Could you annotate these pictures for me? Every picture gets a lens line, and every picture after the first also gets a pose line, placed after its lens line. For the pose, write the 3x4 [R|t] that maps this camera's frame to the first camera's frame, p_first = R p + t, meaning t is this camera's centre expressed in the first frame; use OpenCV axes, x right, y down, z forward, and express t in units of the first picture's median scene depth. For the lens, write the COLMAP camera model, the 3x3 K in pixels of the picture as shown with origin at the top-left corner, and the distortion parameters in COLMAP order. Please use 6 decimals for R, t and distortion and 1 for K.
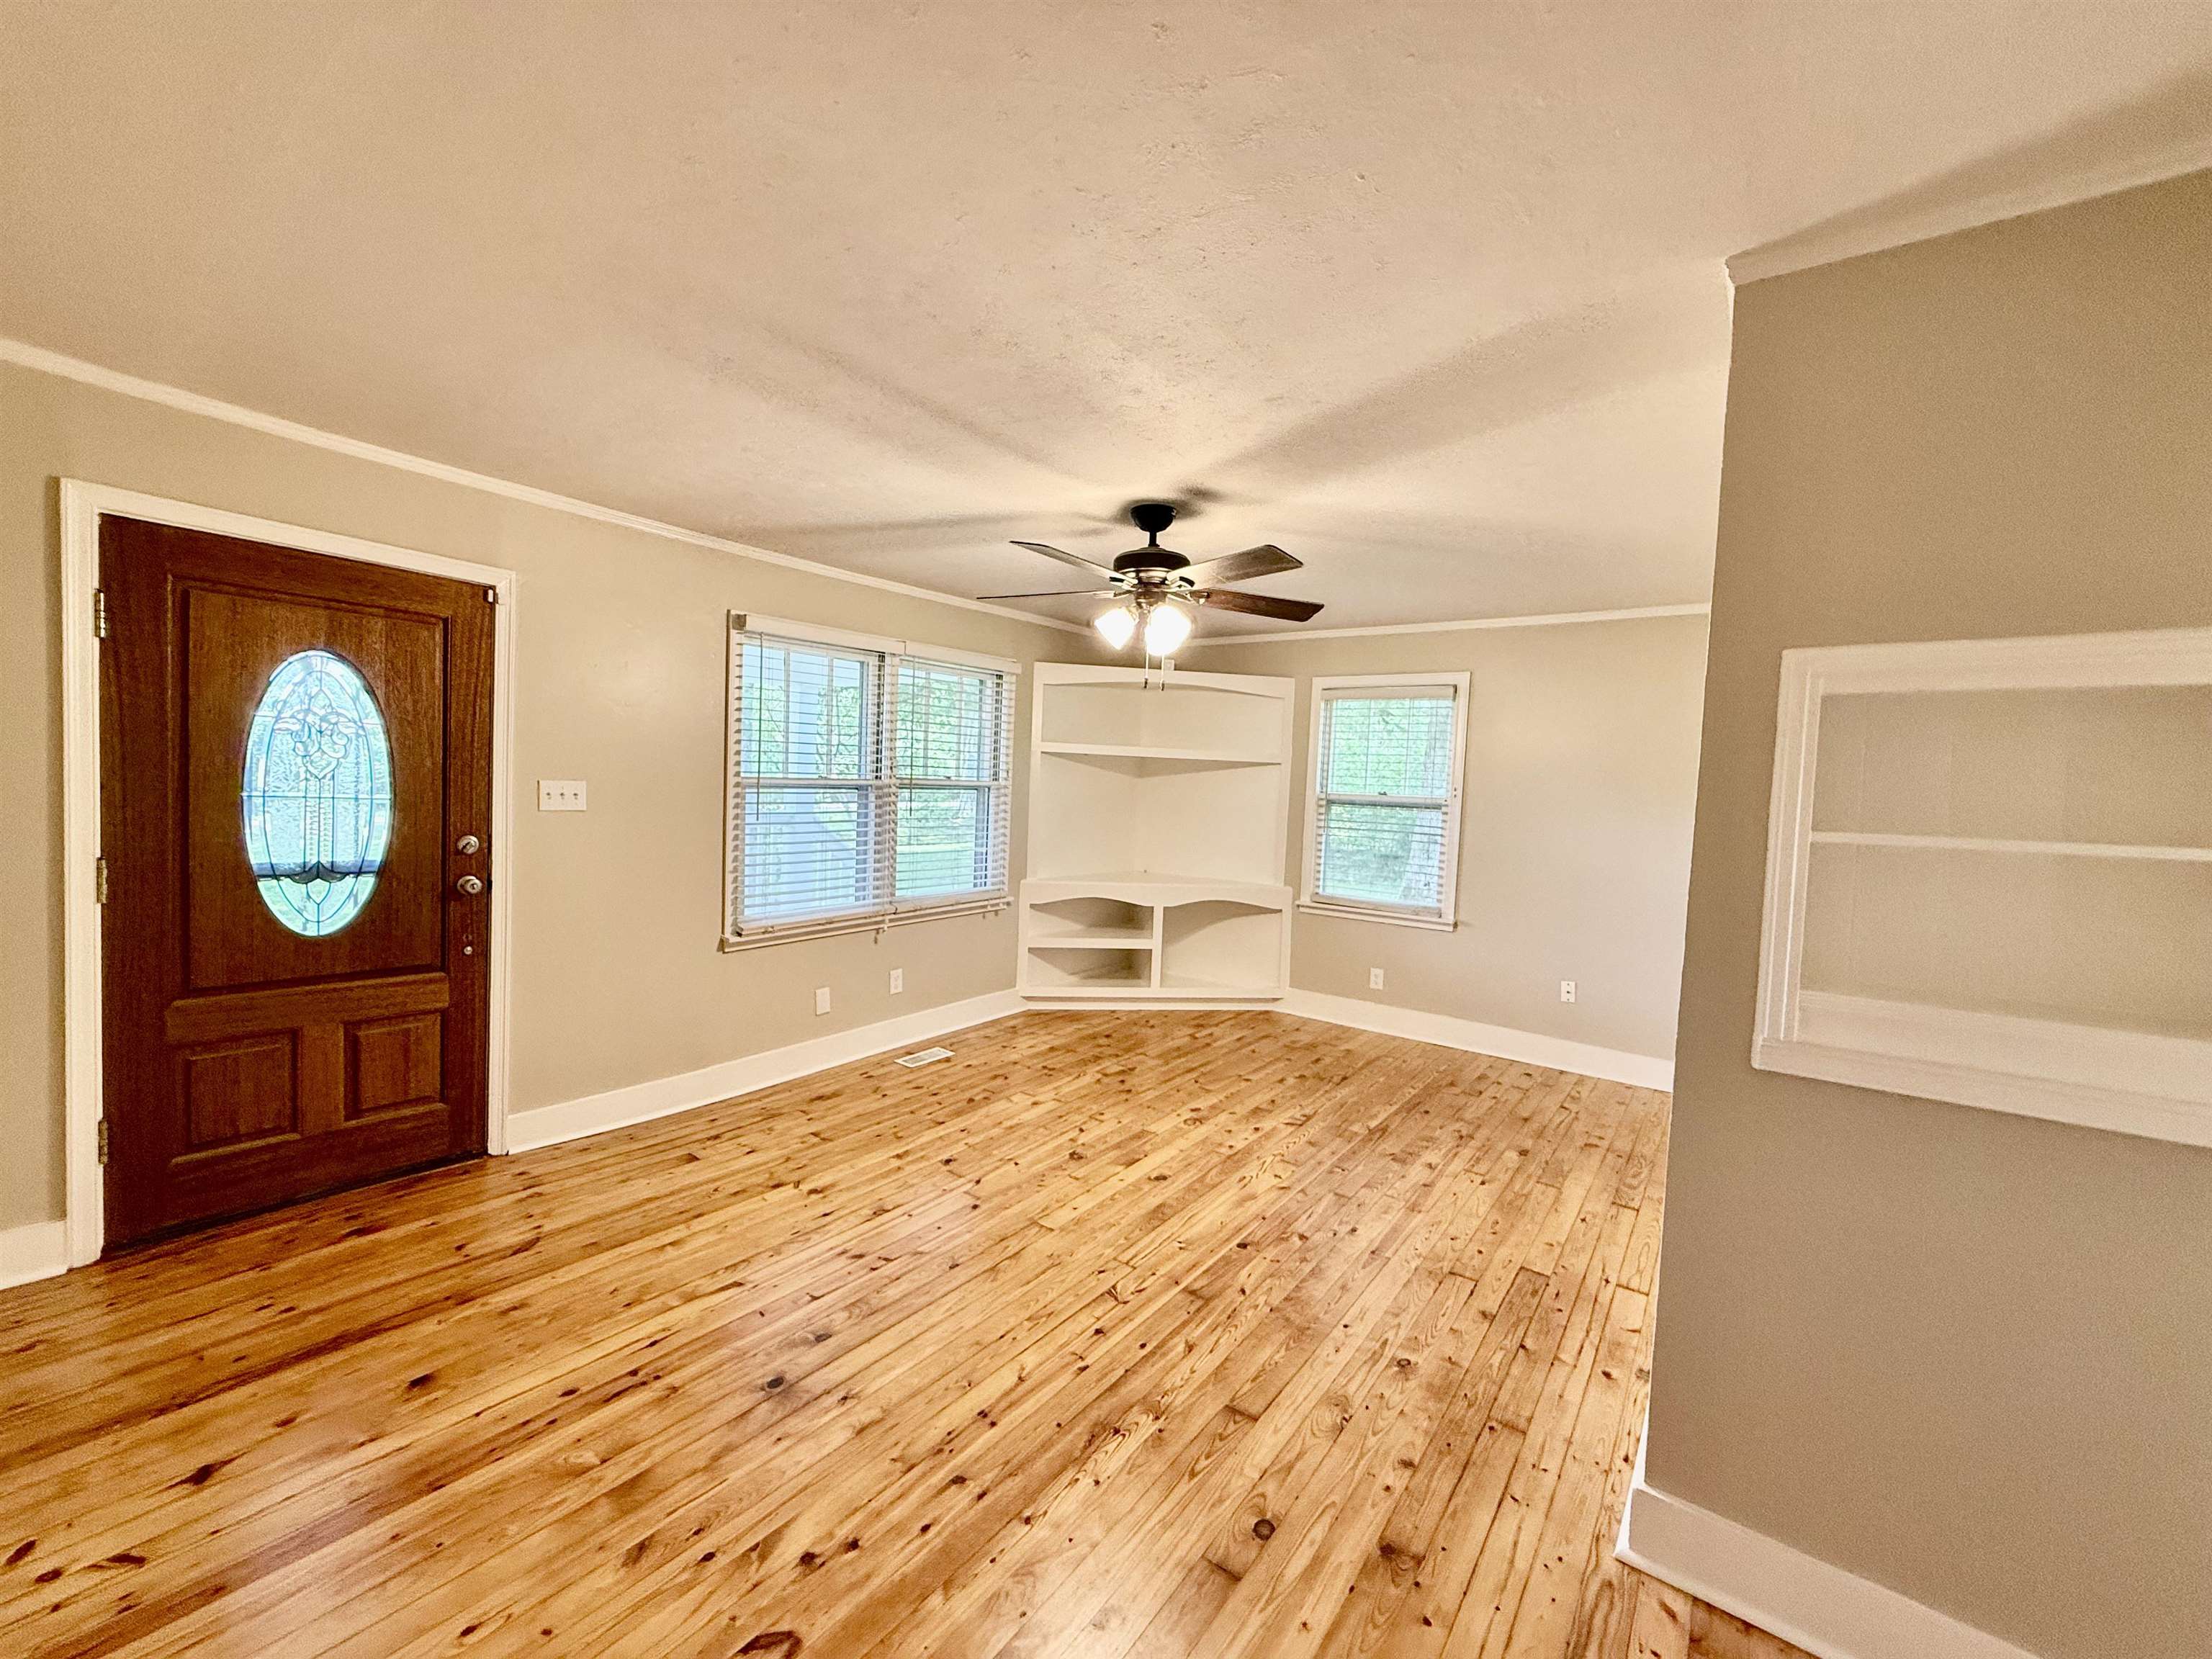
lens RADIAL K [[882.2, 0, 1101.7], [0, 882.2, 832.8], [0, 0, 1]] dist [-0.000209, 0.000734]
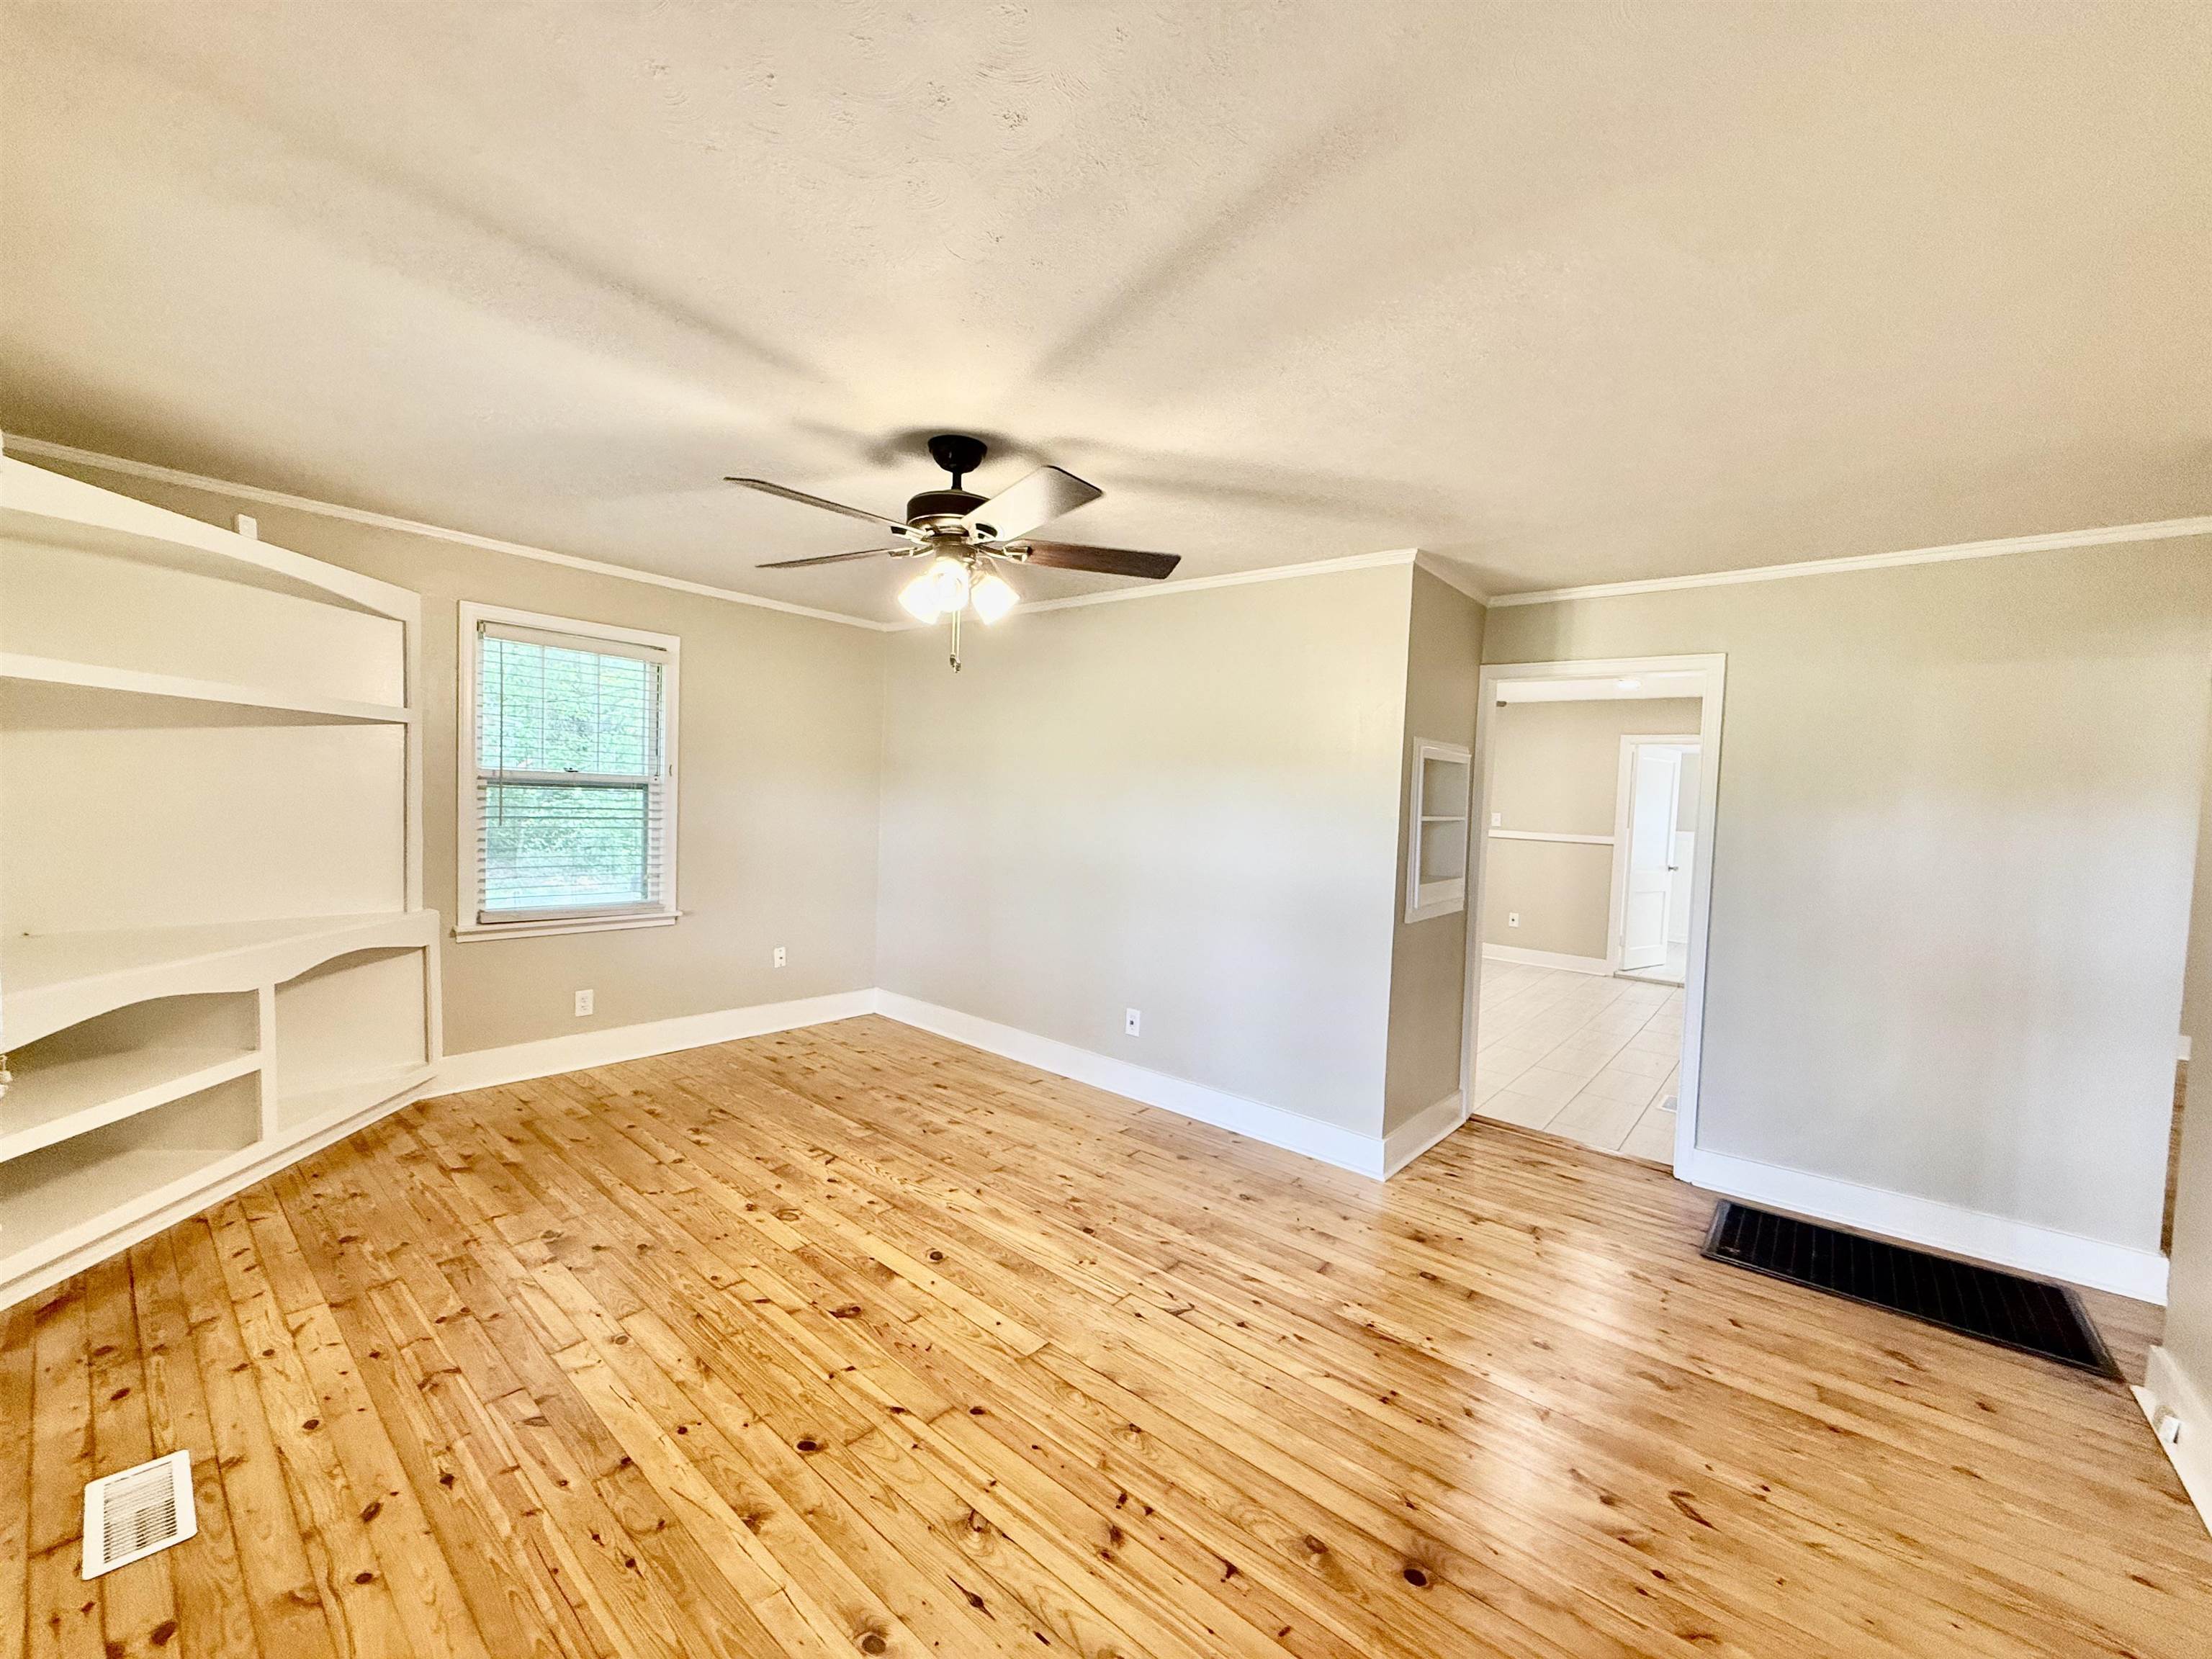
lens RADIAL K [[882.2, 0, 1101.7], [0, 882.2, 832.8], [0, 0, 1]] dist [-0.000209, 0.000734]
pose [[0.058258, -0.081351, 0.994981, -0.607592], [0.015911, 0.996623, 0.080553, -0.060908], [-0.998175, 0.011138, 0.059356, 0.664718]]
